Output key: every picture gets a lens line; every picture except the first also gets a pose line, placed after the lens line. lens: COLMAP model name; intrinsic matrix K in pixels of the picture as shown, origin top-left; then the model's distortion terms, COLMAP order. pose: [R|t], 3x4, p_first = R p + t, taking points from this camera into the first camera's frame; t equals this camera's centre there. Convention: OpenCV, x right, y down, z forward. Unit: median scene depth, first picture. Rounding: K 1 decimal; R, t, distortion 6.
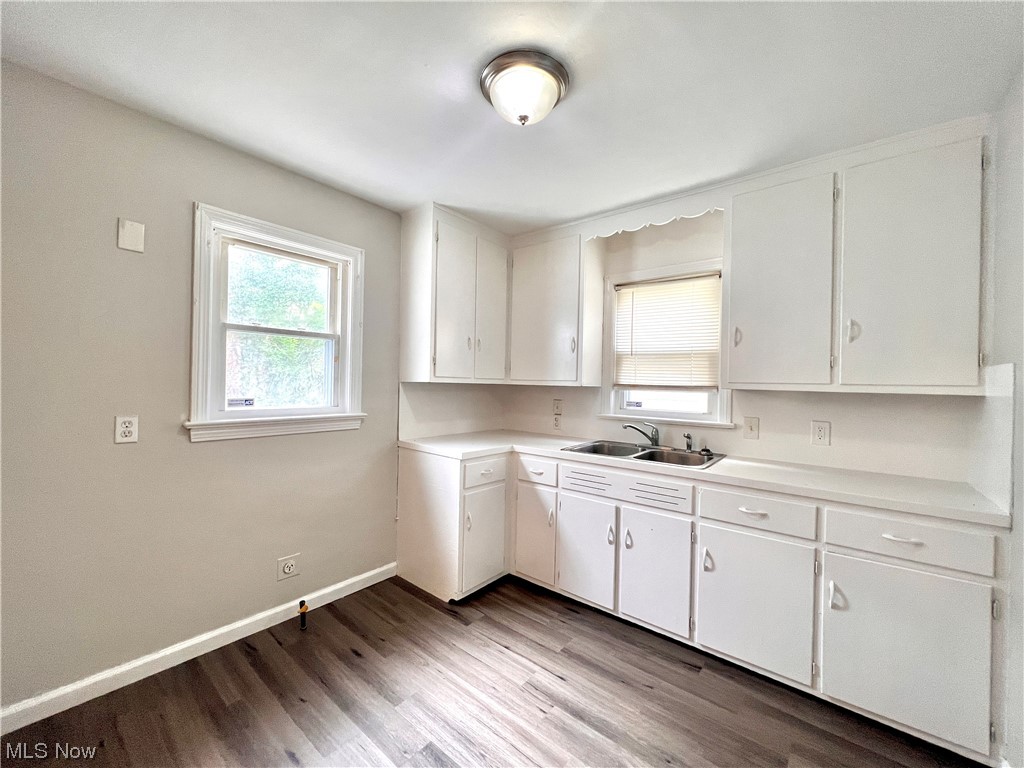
lens RADIAL K [[410.9, 0, 511.6], [0, 410.9, 382.8], [0, 0, 1]] dist [-0.003405, 0.001000]
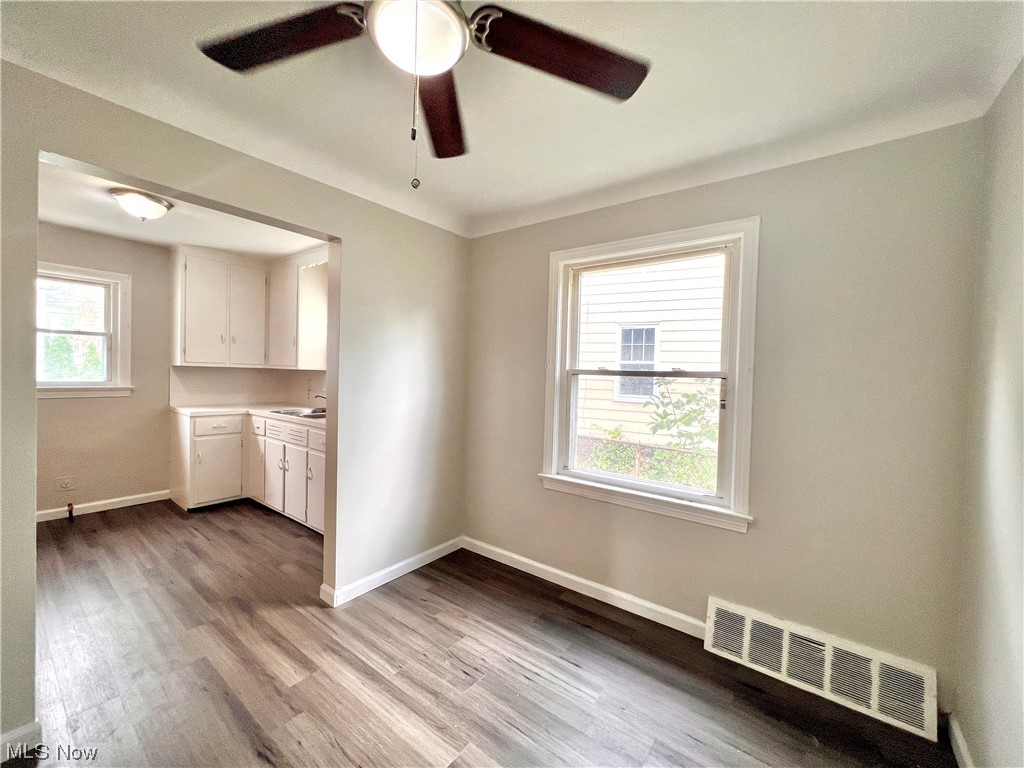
lens RADIAL K [[410.9, 0, 511.6], [0, 410.9, 382.8], [0, 0, 1]] dist [-0.003405, 0.001000]
pose [[0.999290, 0.009858, 0.036354, 0.985042], [-0.010546, 0.999768, 0.018787, 0.021444], [-0.036161, -0.019157, 0.999162, -0.547086]]
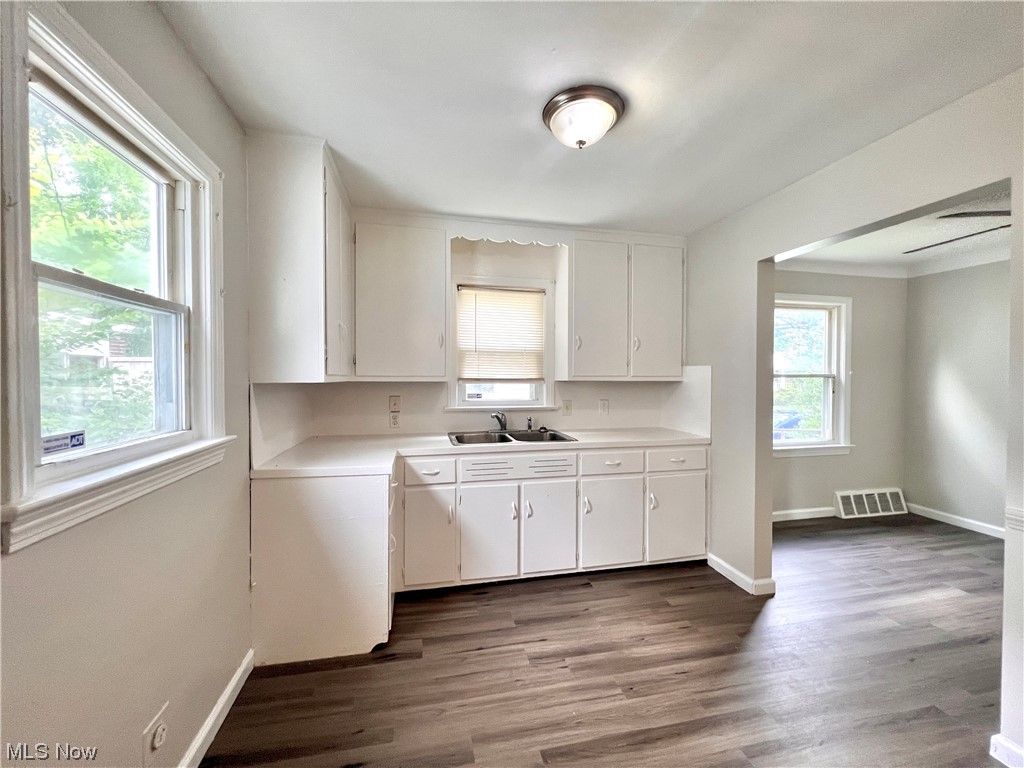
lens RADIAL K [[410.9, 0, 511.6], [0, 410.9, 382.8], [0, 0, 1]] dist [-0.003405, 0.001000]
pose [[0.616673, -0.032875, 0.786533, -0.606271], [0.010000, 0.999374, 0.033931, -0.024056], [-0.787156, -0.013059, 0.616616, 0.284379]]
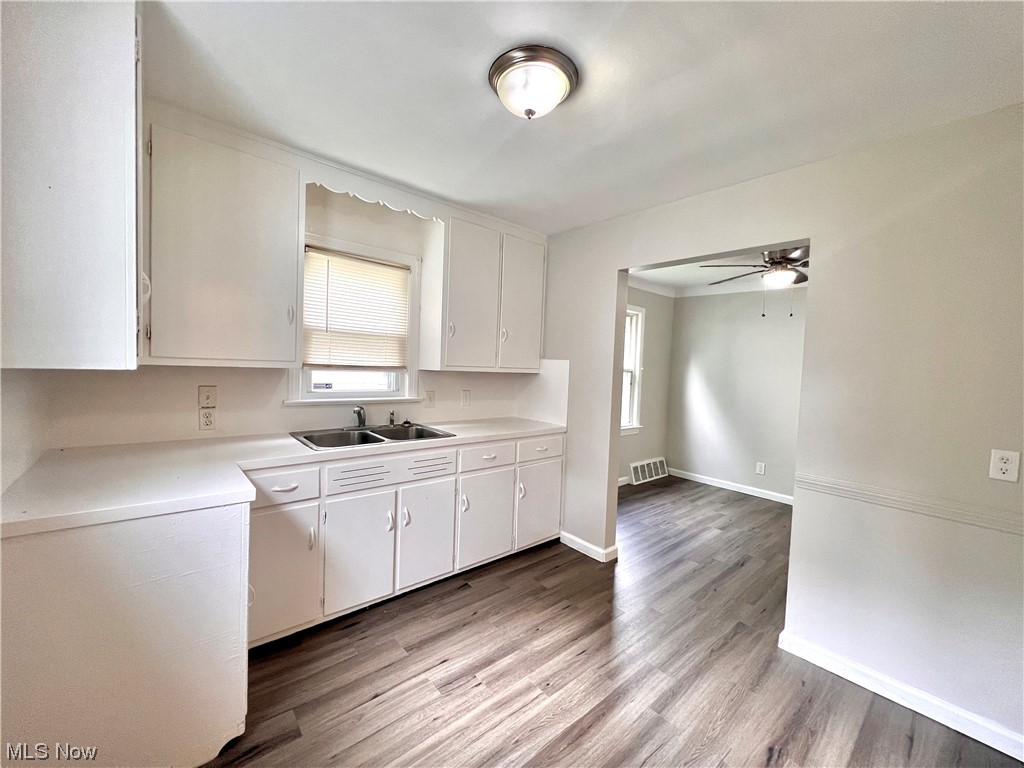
lens RADIAL K [[410.9, 0, 511.6], [0, 410.9, 382.8], [0, 0, 1]] dist [-0.003405, 0.001000]
pose [[0.166319, -0.057814, 0.984376, -0.617646], [-0.036583, 0.997231, 0.064750, -0.033988], [-0.985393, -0.046781, 0.163743, 0.528534]]
